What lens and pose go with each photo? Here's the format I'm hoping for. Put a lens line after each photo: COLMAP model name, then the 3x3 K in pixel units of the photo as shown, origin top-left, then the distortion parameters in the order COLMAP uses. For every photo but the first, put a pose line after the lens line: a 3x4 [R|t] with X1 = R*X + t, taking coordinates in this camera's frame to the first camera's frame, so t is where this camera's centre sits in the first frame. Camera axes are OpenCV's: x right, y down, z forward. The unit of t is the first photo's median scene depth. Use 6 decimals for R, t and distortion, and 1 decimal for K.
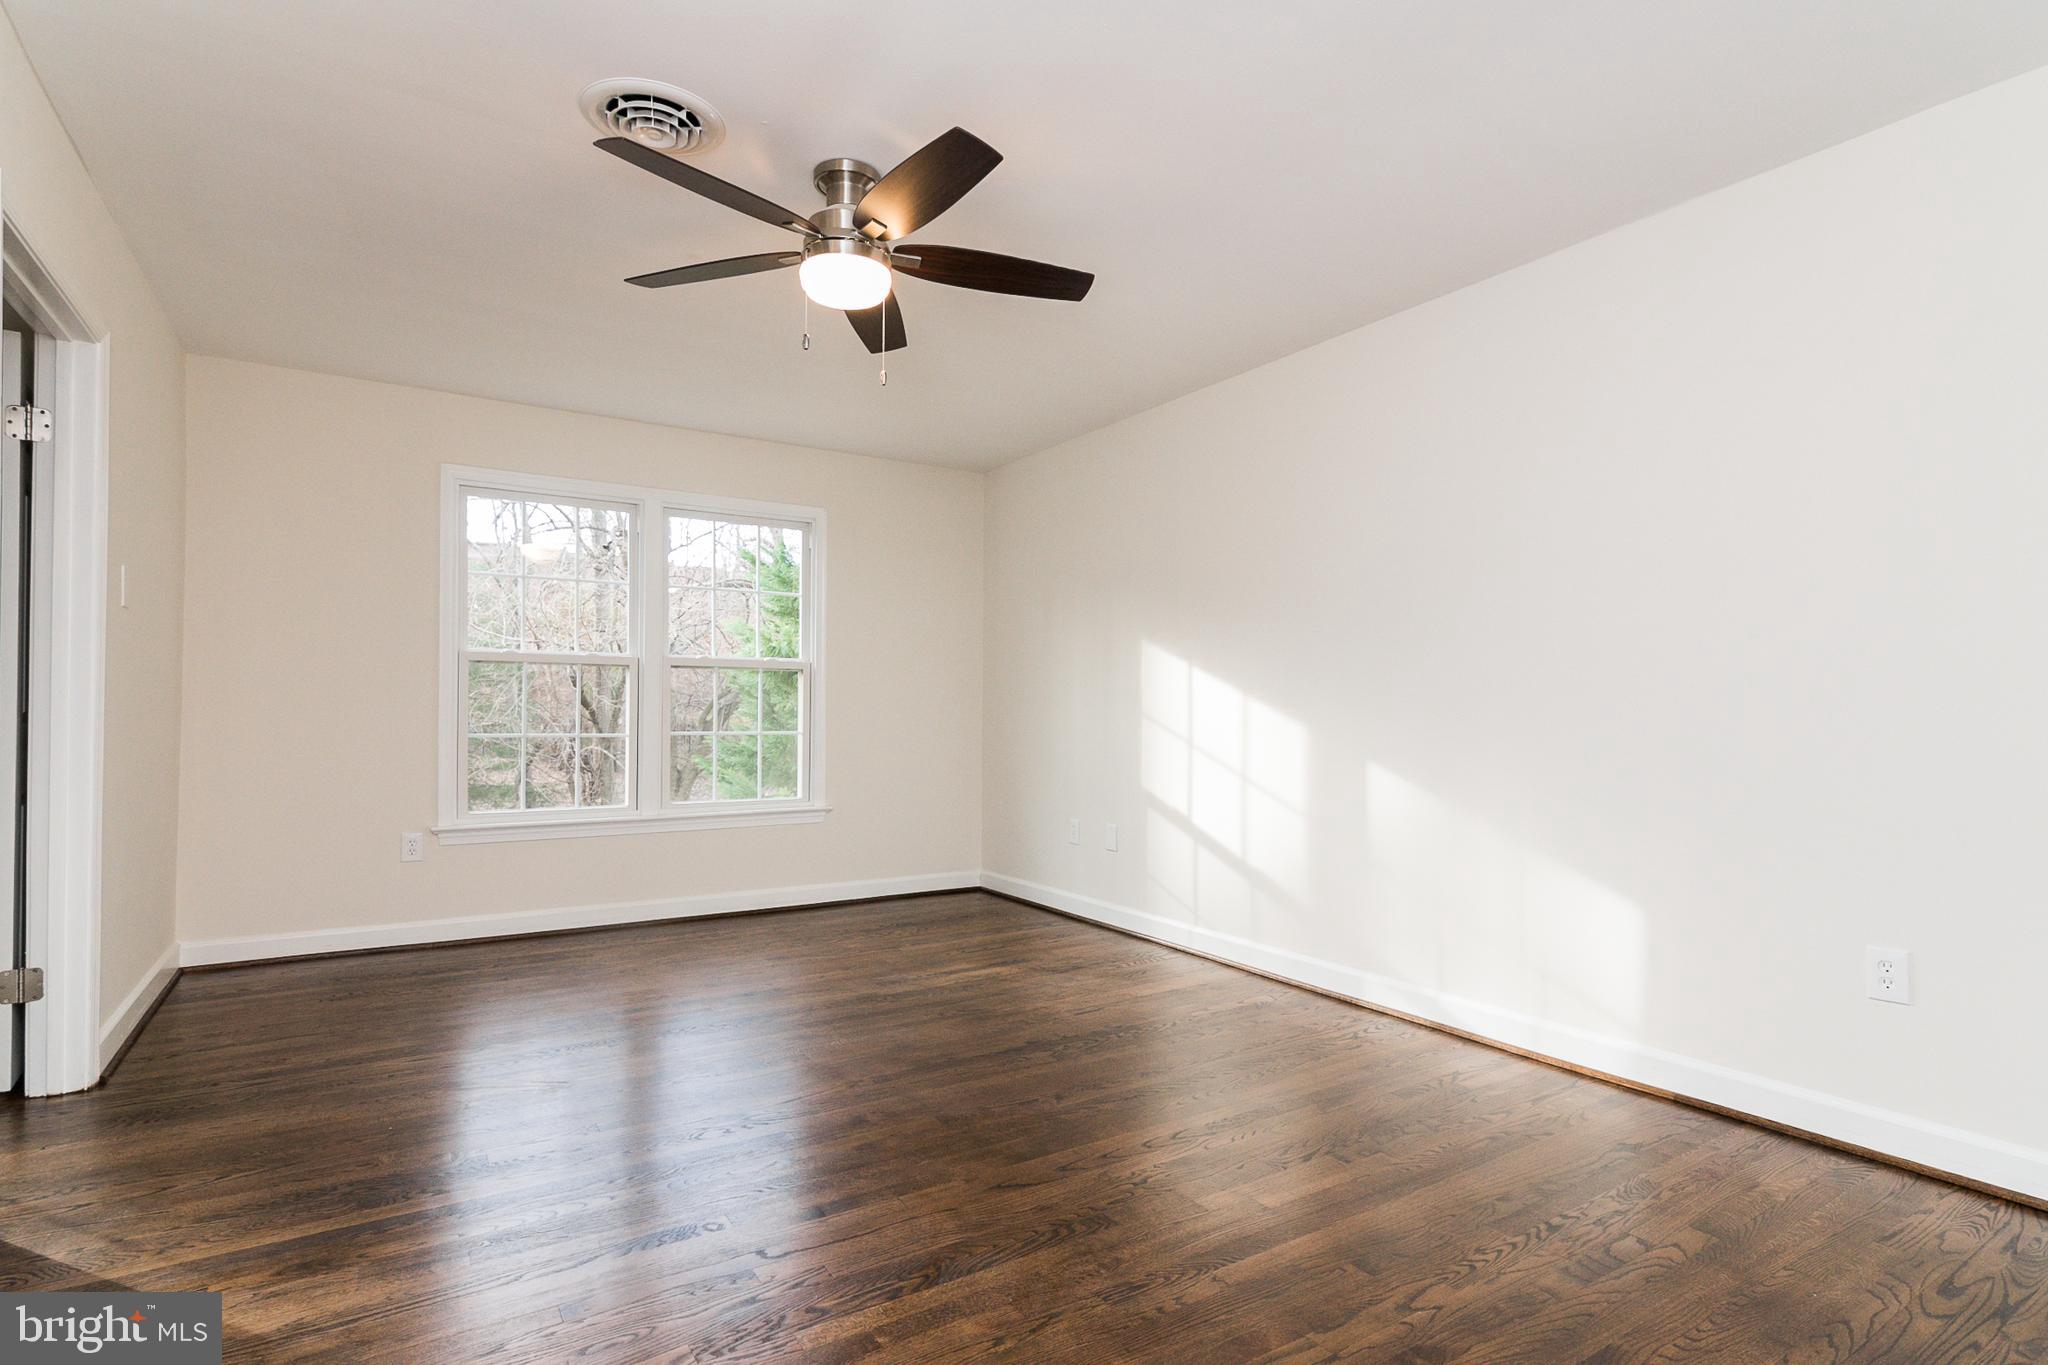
lens RADIAL K [[995.4, 0, 1019.3], [0, 995.4, 687.5], [0, 0, 1]] dist [0.000315, -0.001724]
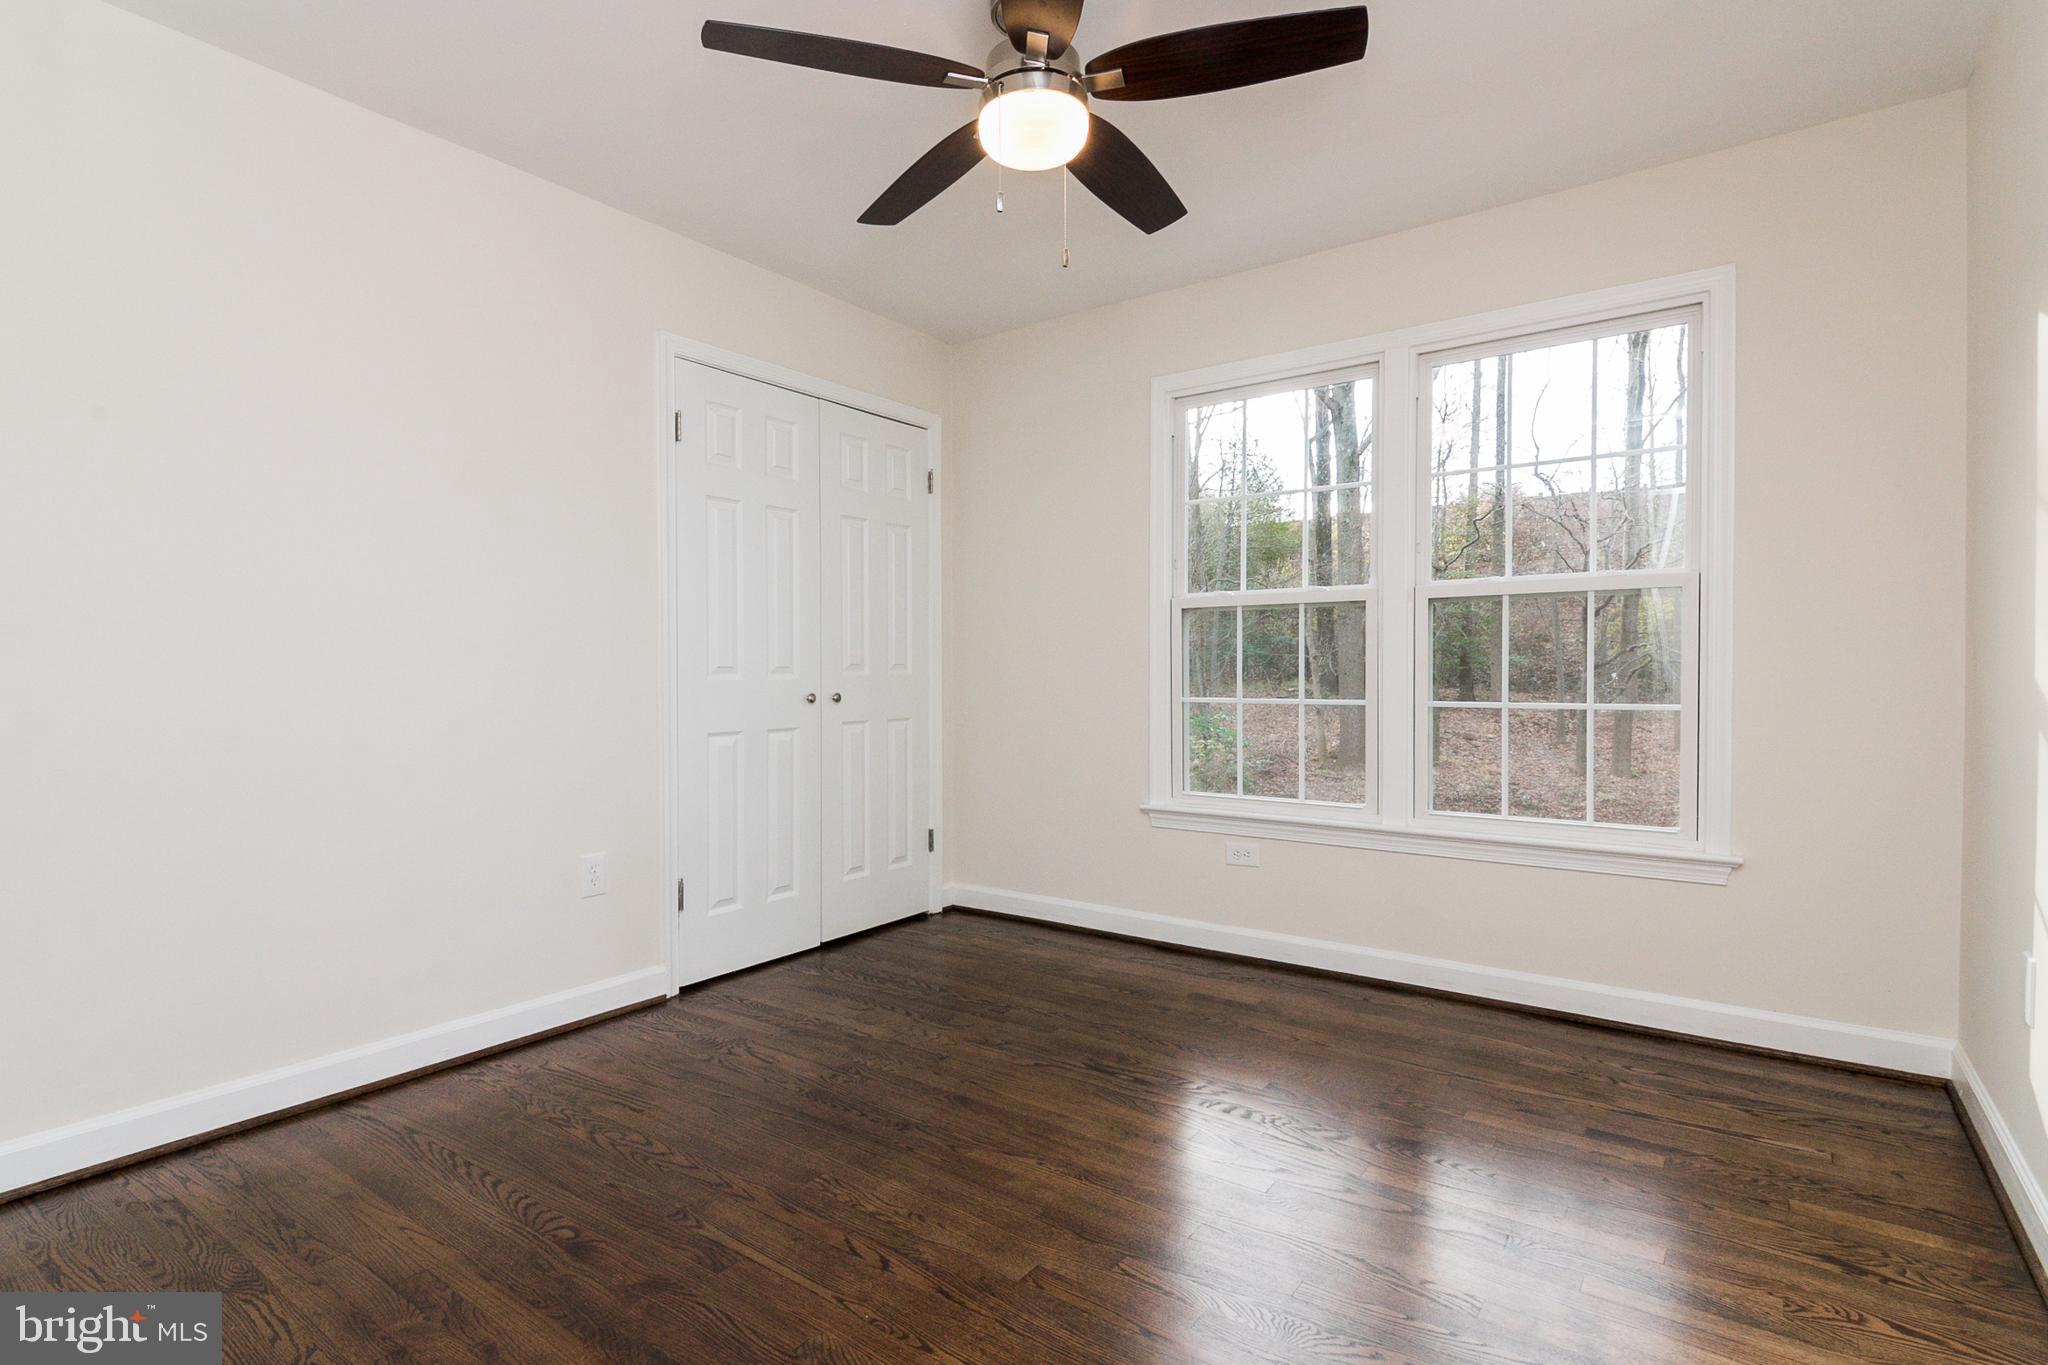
lens RADIAL K [[995.4, 0, 1024.5], [0, 995.4, 672.9], [0, 0, 1]] dist [0.000315, -0.001724]
pose [[0.367845, -0.005050, -0.929873, 0.155832], [0.019877, 0.999799, 0.002433, 0.020478], [0.929675, -0.019379, 0.367872, 0.535391]]
